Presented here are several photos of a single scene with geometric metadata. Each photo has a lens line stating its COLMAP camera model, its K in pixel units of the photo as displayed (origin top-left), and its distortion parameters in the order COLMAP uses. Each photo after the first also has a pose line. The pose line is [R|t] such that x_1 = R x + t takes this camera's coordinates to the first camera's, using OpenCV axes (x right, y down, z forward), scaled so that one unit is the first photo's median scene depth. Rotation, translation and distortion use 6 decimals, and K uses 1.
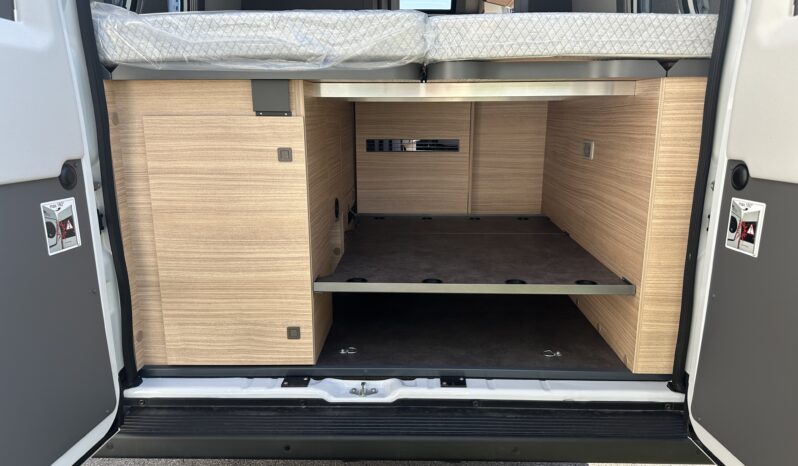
lens RADIAL K [[567.0, 0, 401.5], [0, 567.0, 236.7], [0, 0, 1]] dist [0.037214, -0.052842]
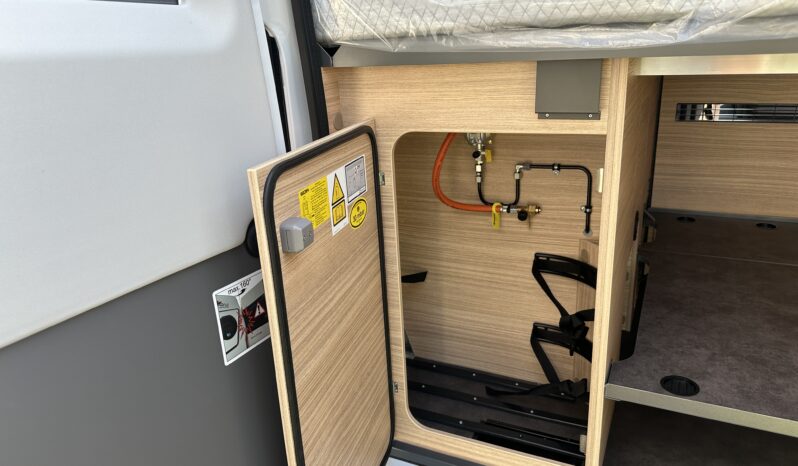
lens RADIAL K [[559.0, 0, 401.6], [0, 559.0, 233.4], [0, 0, 1]] dist [0.109912, -0.159132]
pose [[0.913001, 0.093752, -0.397039, -0.147018], [-0.042431, 0.989780, 0.136143, -0.177779], [0.405745, -0.107452, 0.907648, 0.405597]]
